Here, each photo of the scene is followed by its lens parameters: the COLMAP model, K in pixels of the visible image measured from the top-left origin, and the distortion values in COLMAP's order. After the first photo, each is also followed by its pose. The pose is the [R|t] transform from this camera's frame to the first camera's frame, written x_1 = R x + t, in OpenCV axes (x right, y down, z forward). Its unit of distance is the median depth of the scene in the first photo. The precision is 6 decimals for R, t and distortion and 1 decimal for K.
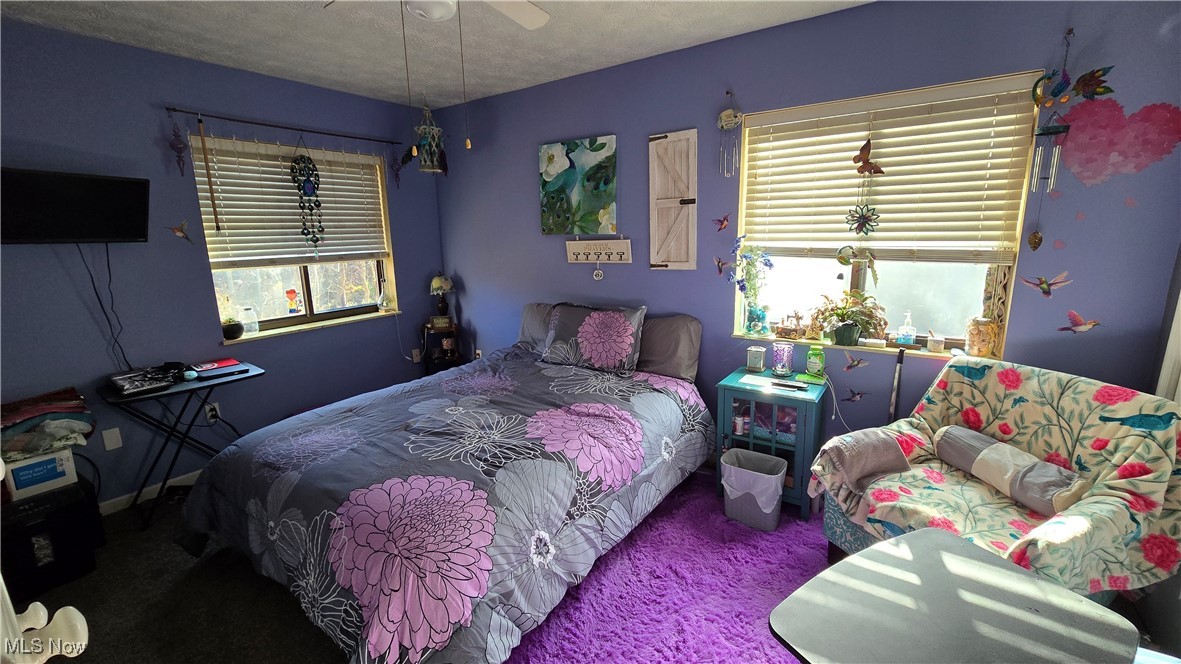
lens RADIAL K [[480.8, 0, 589.4], [0, 480.8, 329.5], [0, 0, 1]] dist [-0.005538, 0.000084]
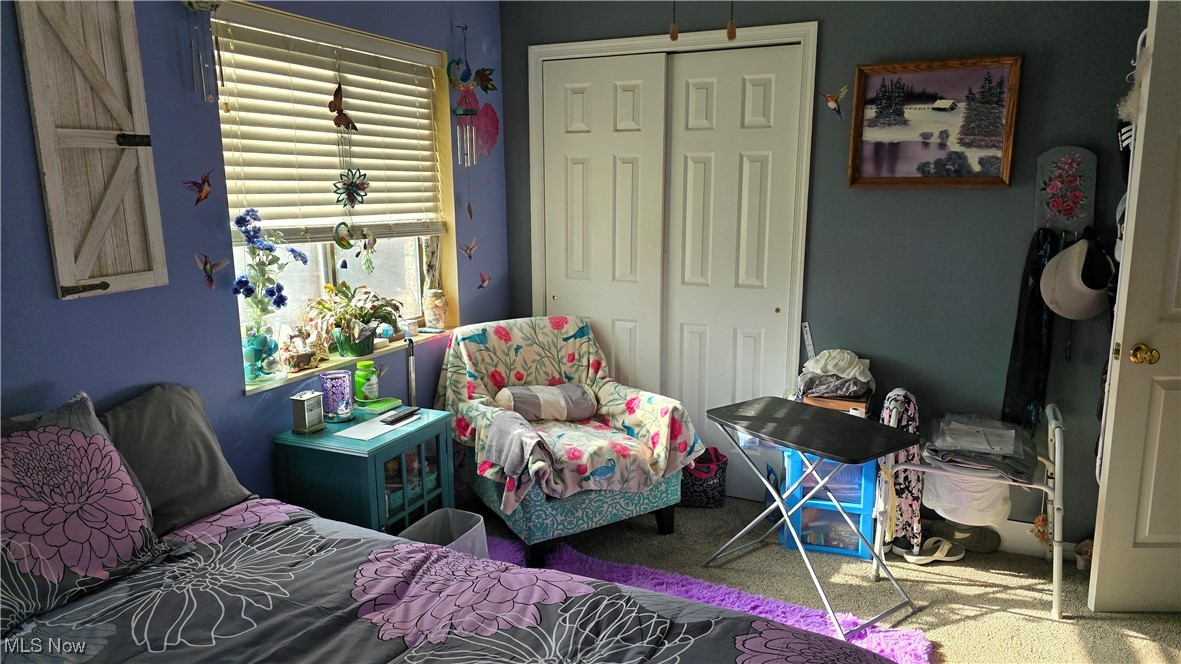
lens RADIAL K [[786.5, 0, 588.9], [0, 786.5, 334.1], [0, 0, 1]] dist [0.059327, -0.054791]
pose [[-0.182046, -0.159990, 0.970187, -0.762070], [0.208673, 0.957914, 0.197121, -0.176178], [-0.960893, 0.238337, -0.140999, 0.871612]]
